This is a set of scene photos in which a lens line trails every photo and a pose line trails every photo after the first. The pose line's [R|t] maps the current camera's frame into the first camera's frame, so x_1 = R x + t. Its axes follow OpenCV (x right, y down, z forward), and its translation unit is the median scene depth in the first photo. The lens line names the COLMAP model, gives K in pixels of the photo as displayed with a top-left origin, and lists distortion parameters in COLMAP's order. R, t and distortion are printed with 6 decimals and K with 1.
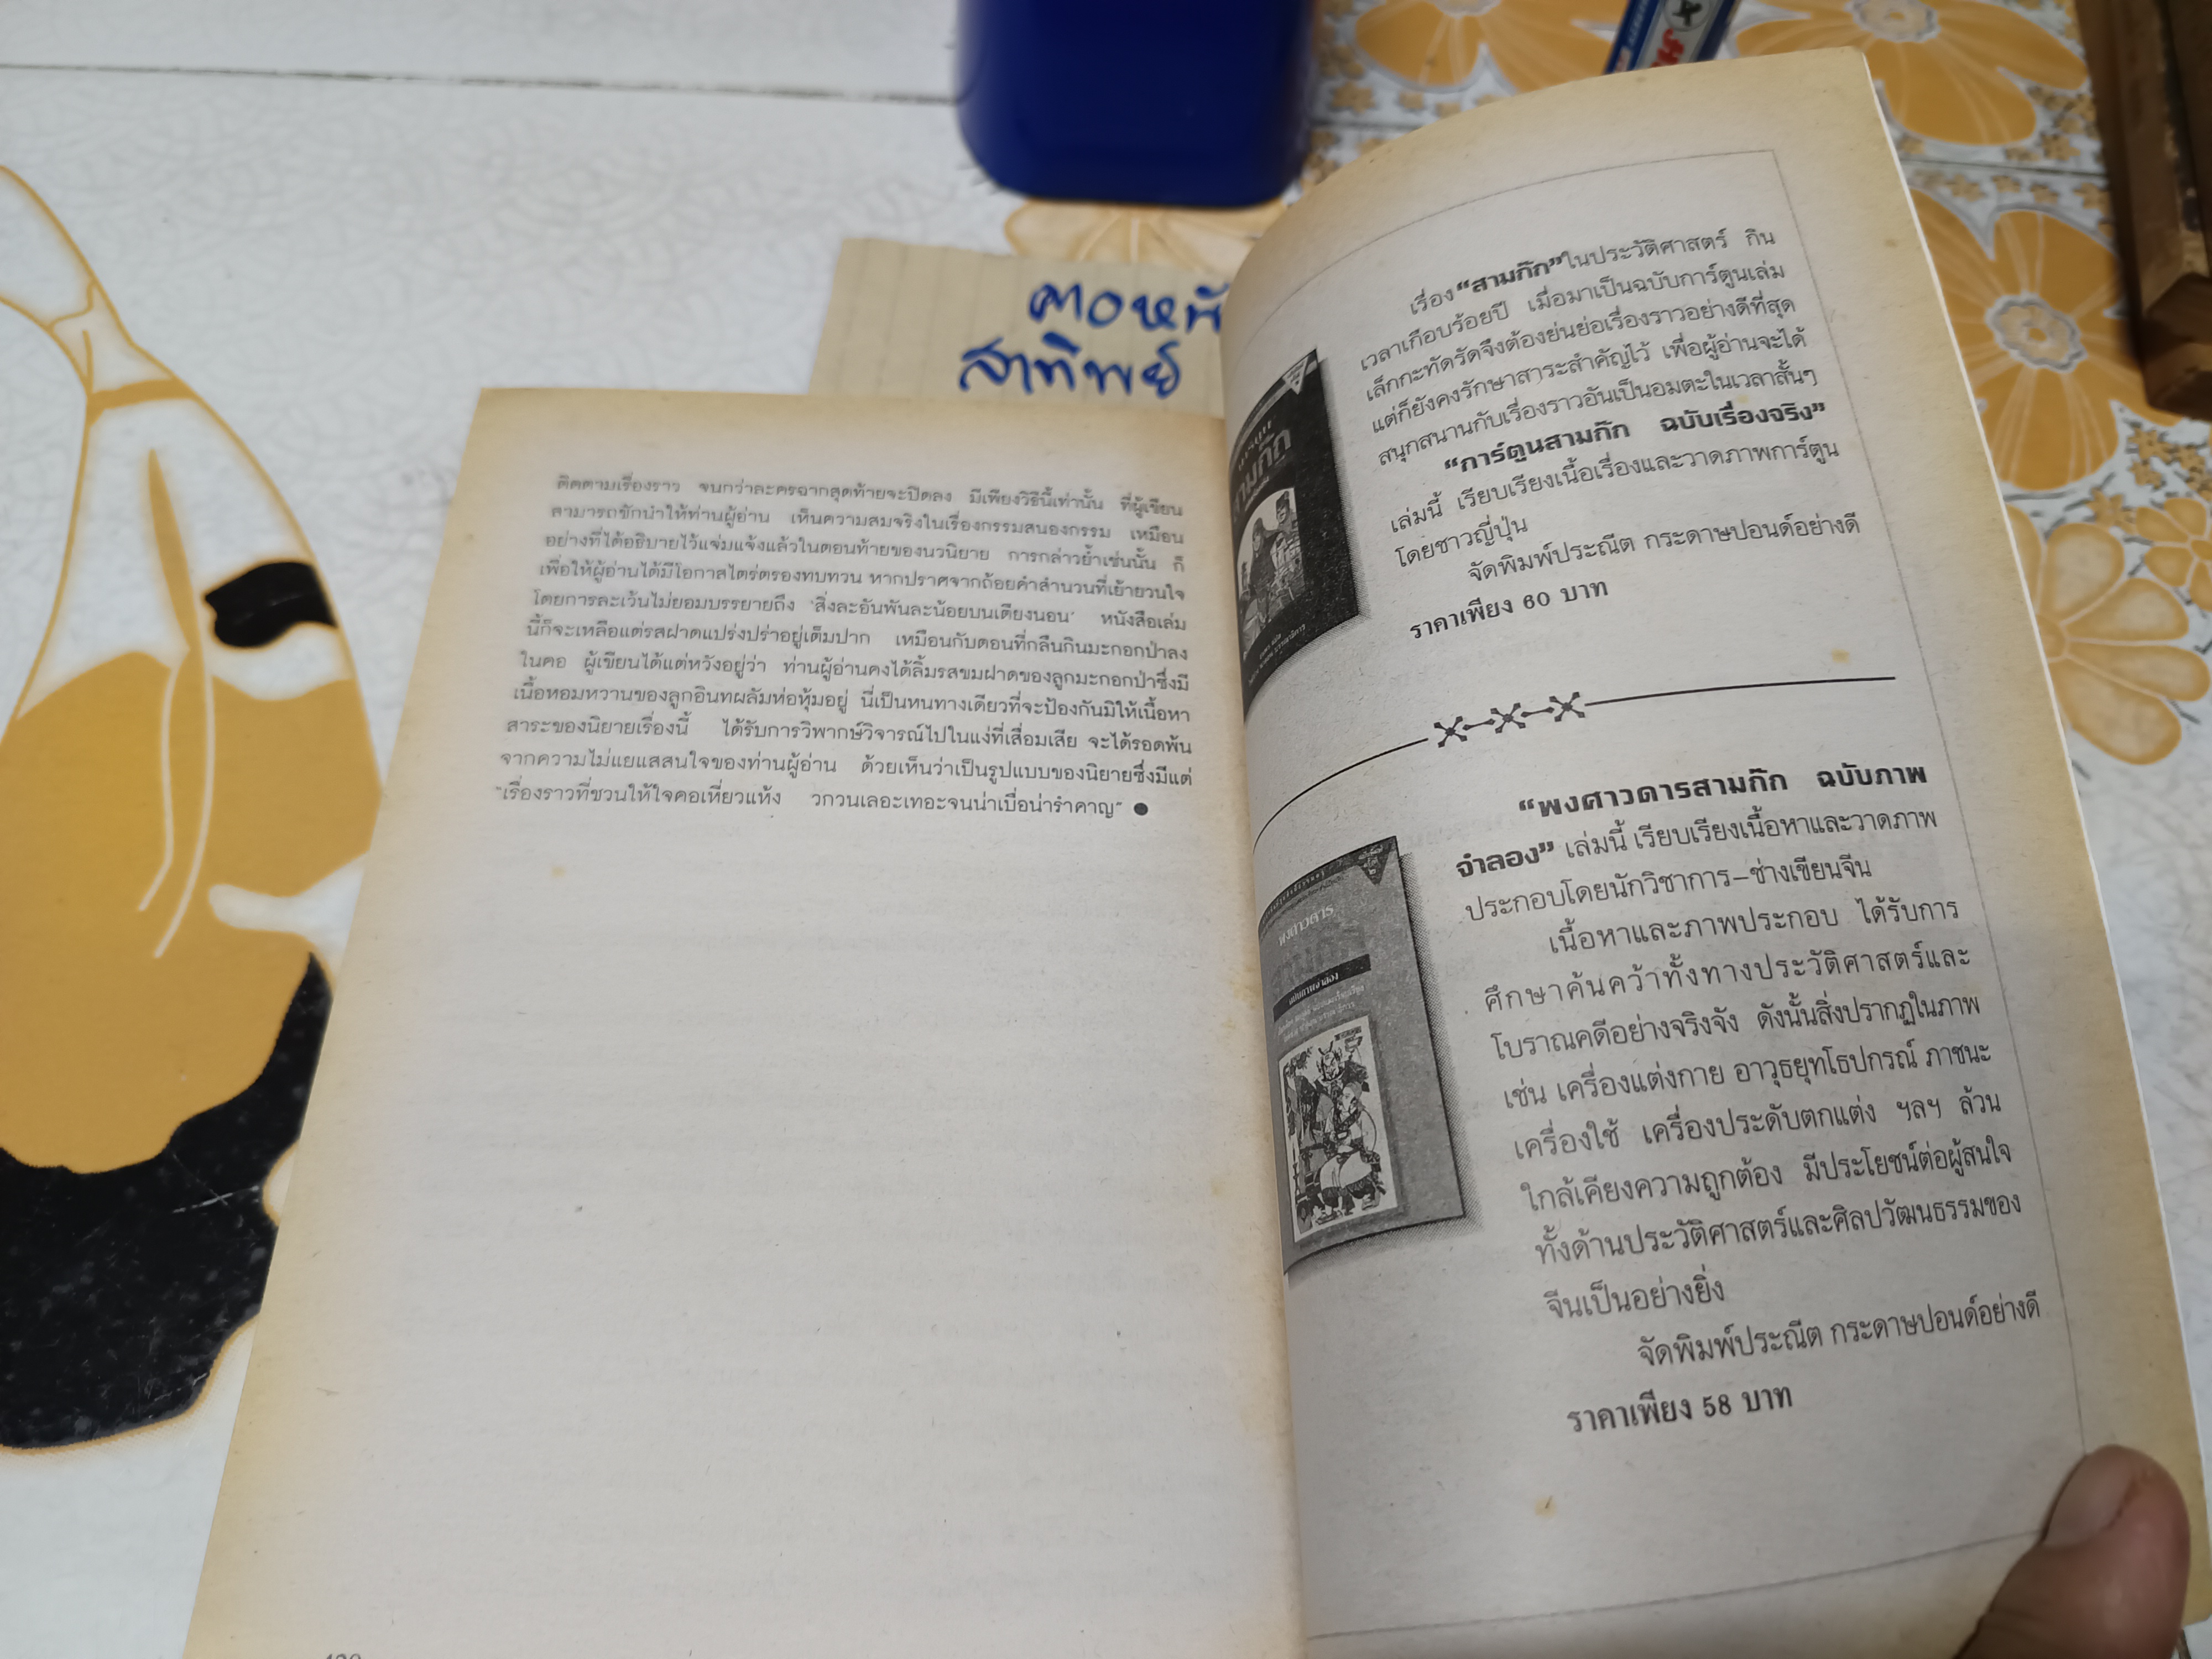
lens RADIAL K [[1571.8, 0, 1109.7], [0, 1571.8, 843.7], [0, 0, 1]] dist [-0.031467, 0.003963]
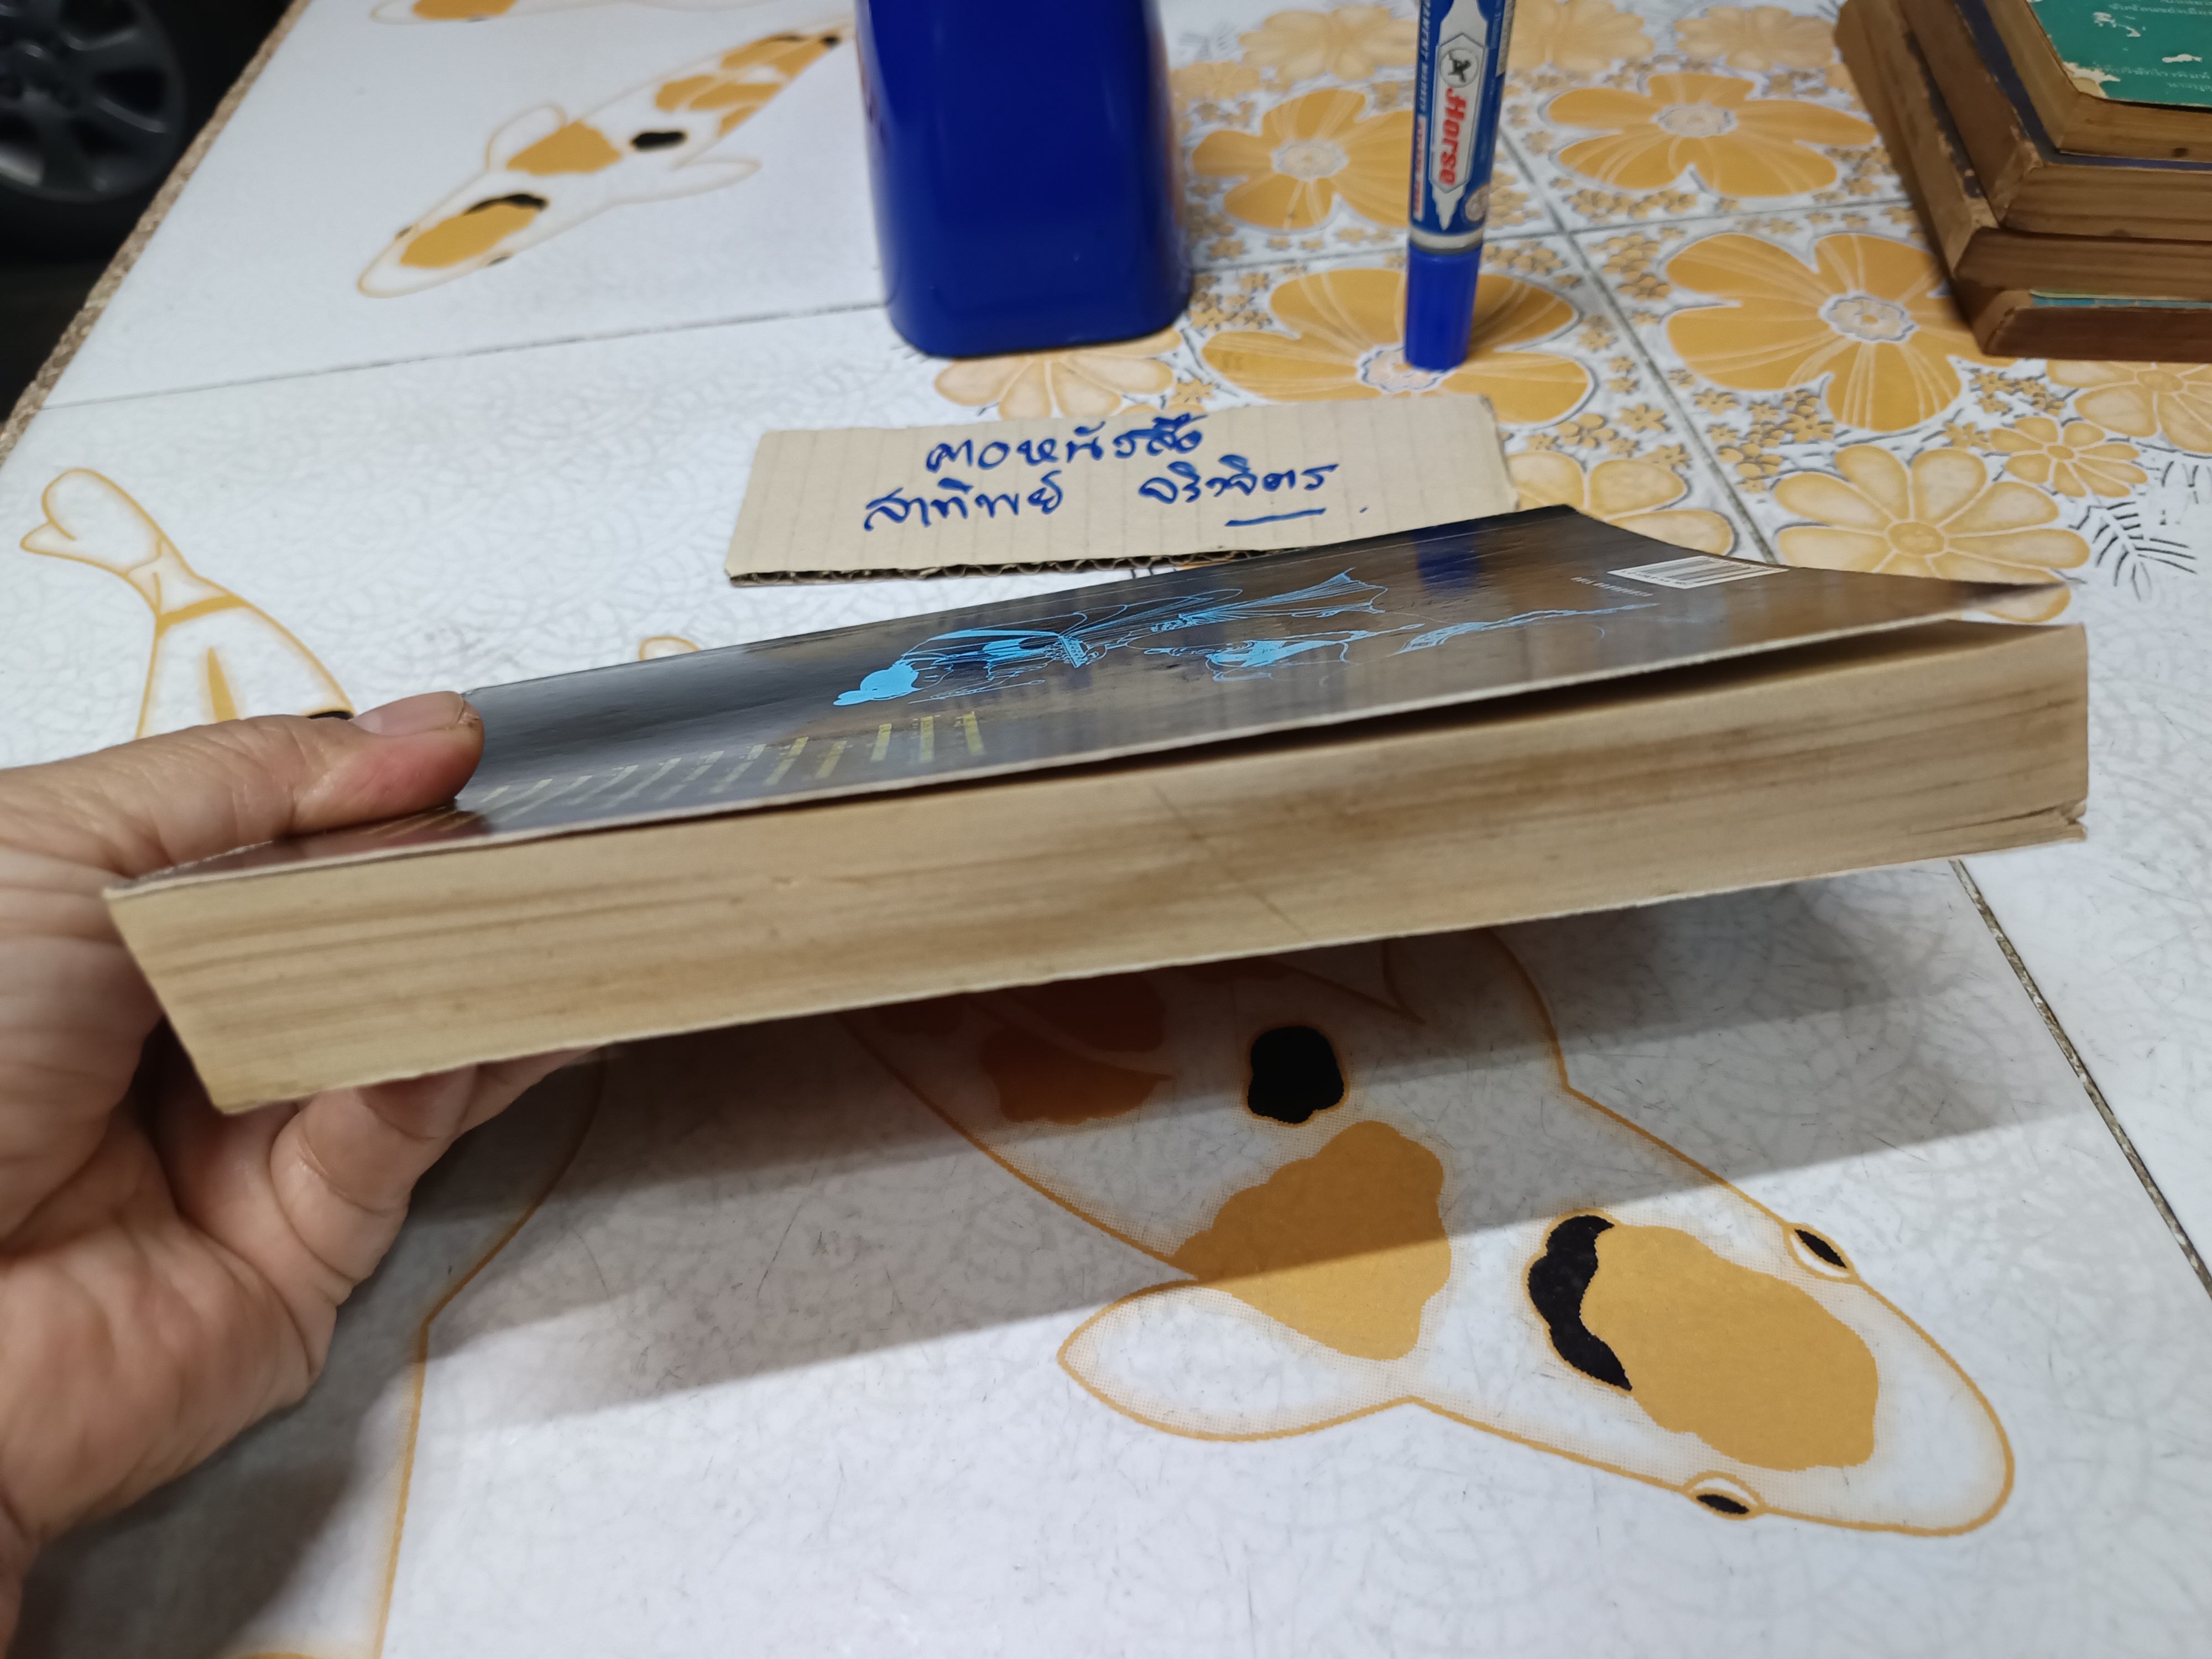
lens RADIAL K [[1571.8, 0, 1105.6], [0, 1571.8, 821.1], [0, 0, 1]] dist [-0.031467, 0.003963]
pose [[0.987115, -0.156236, -0.034565, 0.046468], [0.144501, 0.963156, -0.226827, 0.195632], [0.068730, 0.218909, 0.973322, -0.037668]]
